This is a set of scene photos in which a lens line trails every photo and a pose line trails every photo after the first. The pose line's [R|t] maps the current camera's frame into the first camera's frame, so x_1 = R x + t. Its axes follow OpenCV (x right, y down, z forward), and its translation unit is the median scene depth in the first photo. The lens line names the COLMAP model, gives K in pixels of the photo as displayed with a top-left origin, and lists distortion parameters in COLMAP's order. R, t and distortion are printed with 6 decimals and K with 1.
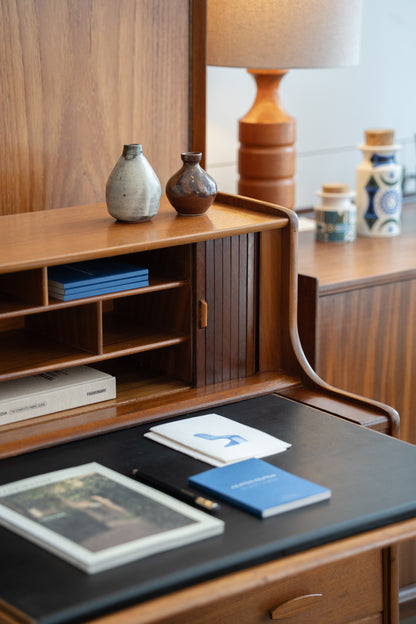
lens RADIAL K [[1613.3, 0, 214.5], [0, 1613.3, 310.1], [0, 0, 1]] dist [0.713368, 0.000000]
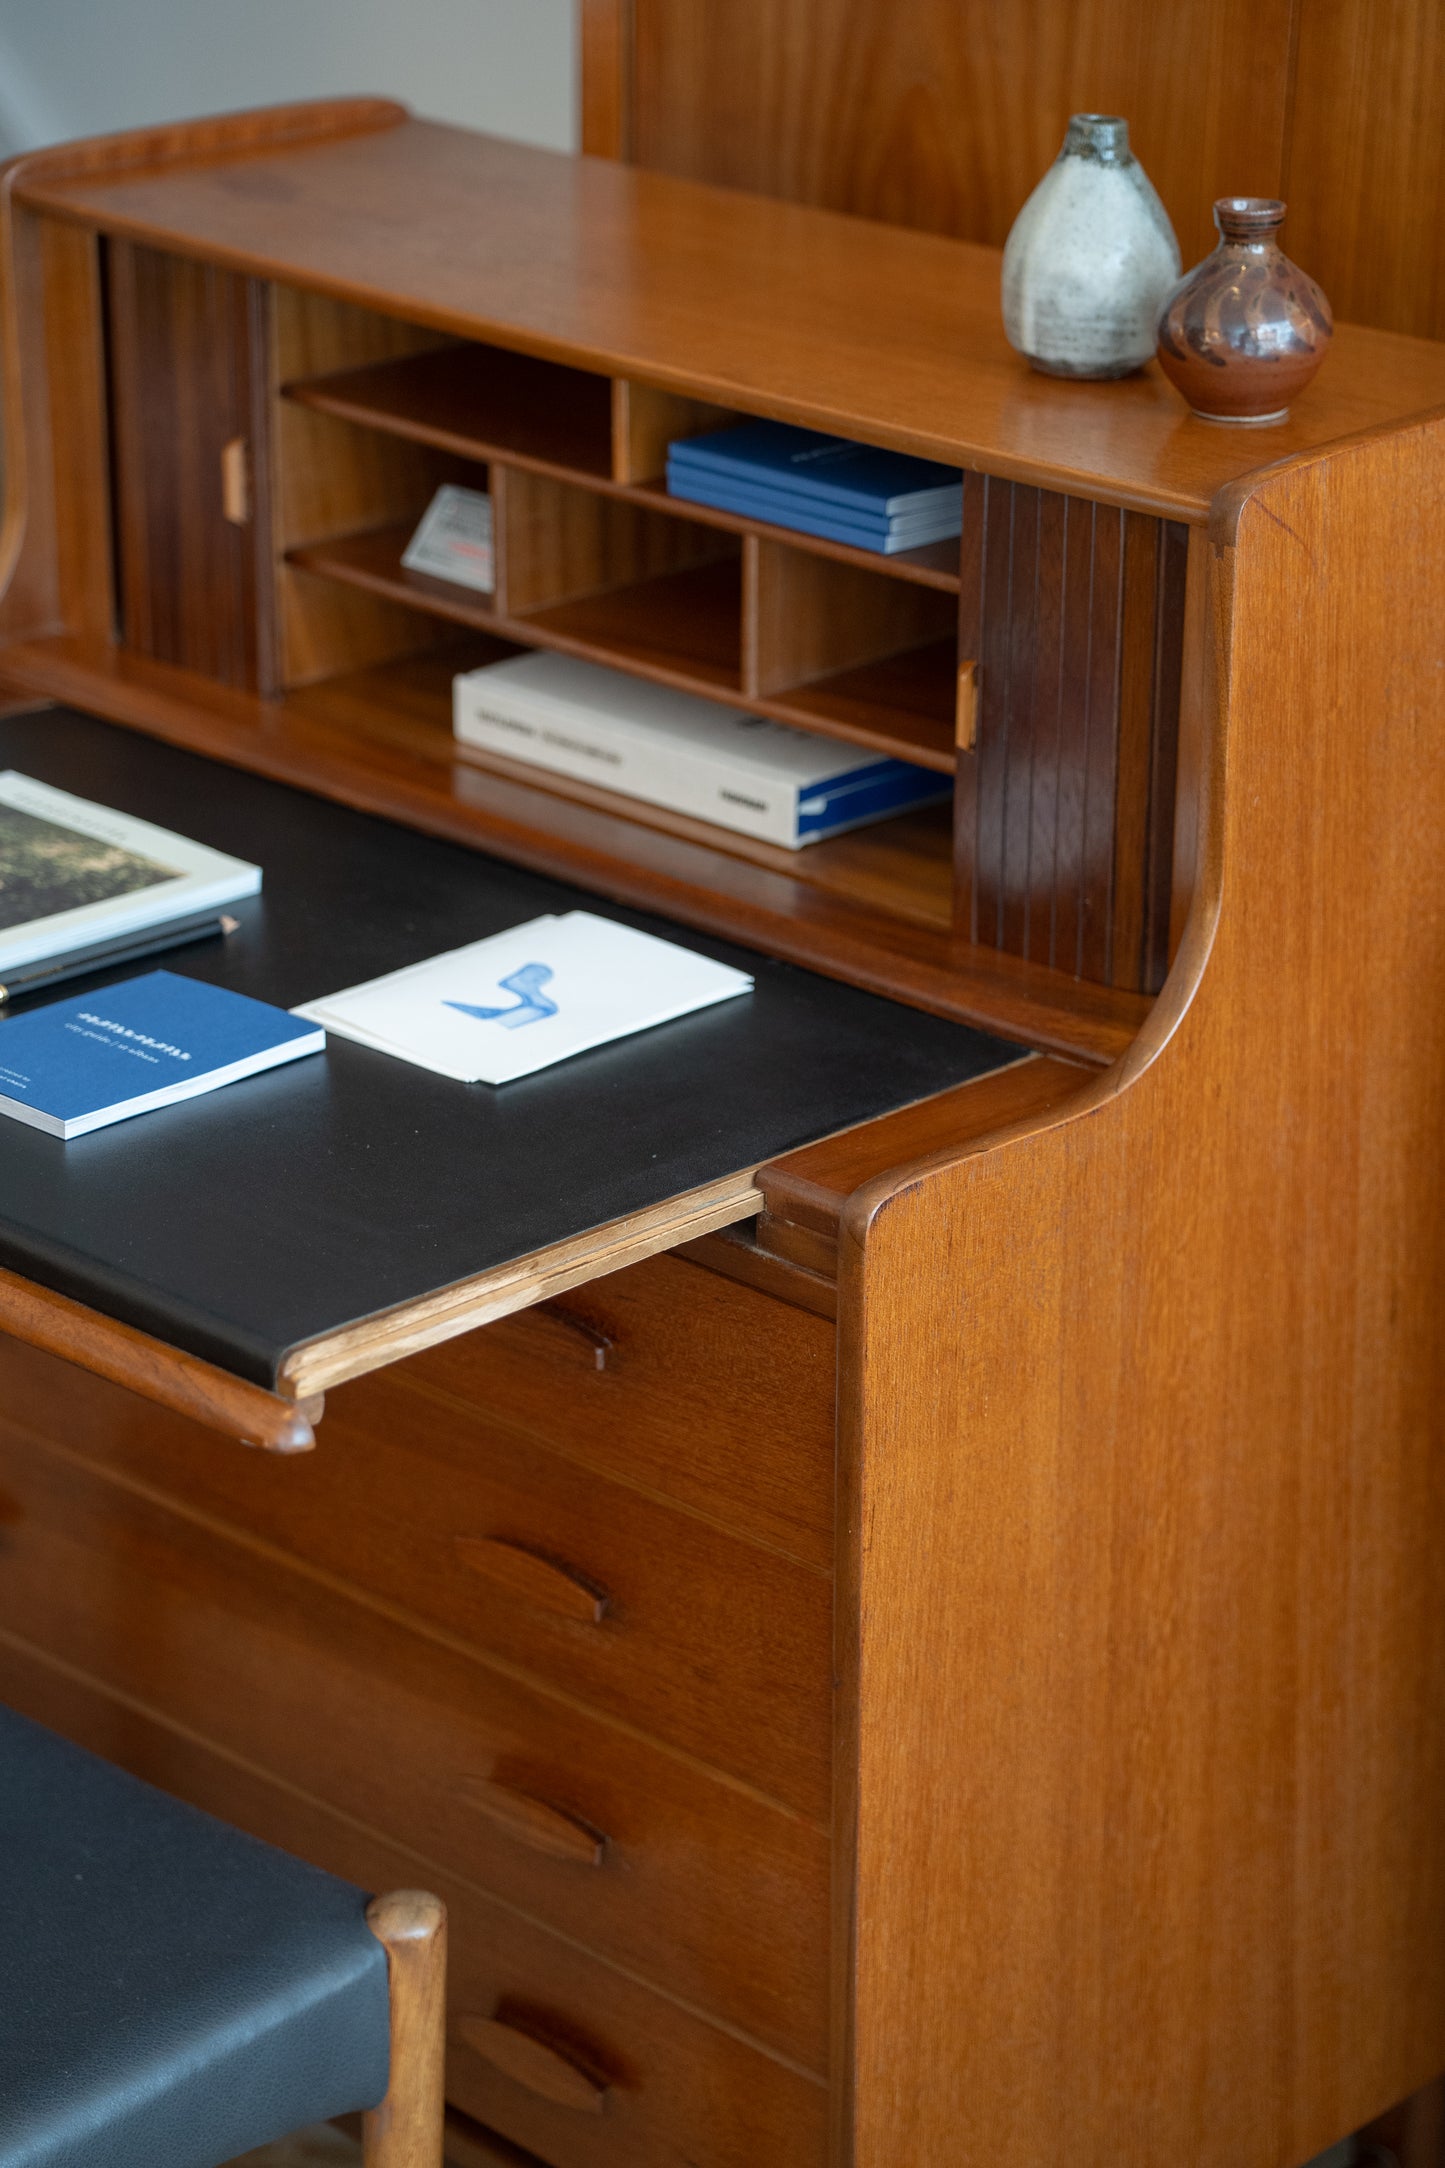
lens RADIAL K [[5331.1, 0, 692.2], [0, 5331.1, 954.4], [0, 0, 1]] dist [0.615779, 0.000000]
pose [[0.108166, 0.346523, -0.931784, 0.965446], [-0.248020, 0.917052, 0.312252, -0.262487], [0.962697, 0.197326, 0.185139, 0.781861]]
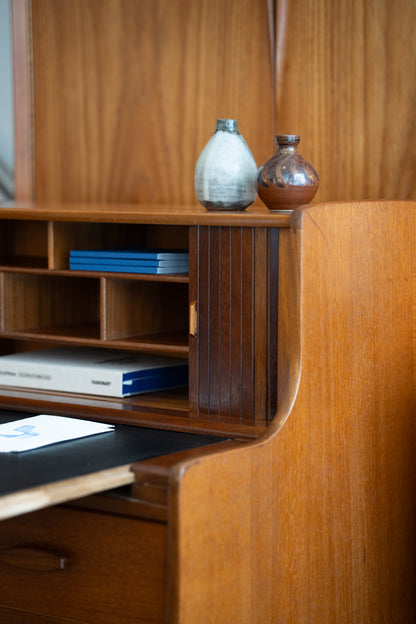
lens RADIAL K [[1574.8, 0, 205.8], [0, 1574.8, 299.9], [0, 0, 1]] dist [0.695032, 0.000000]
pose [[0.250204, 0.076048, -0.965202, 0.770373], [-0.240959, 0.970434, 0.013998, -0.019455], [0.937730, 0.229071, 0.261131, 0.808215]]
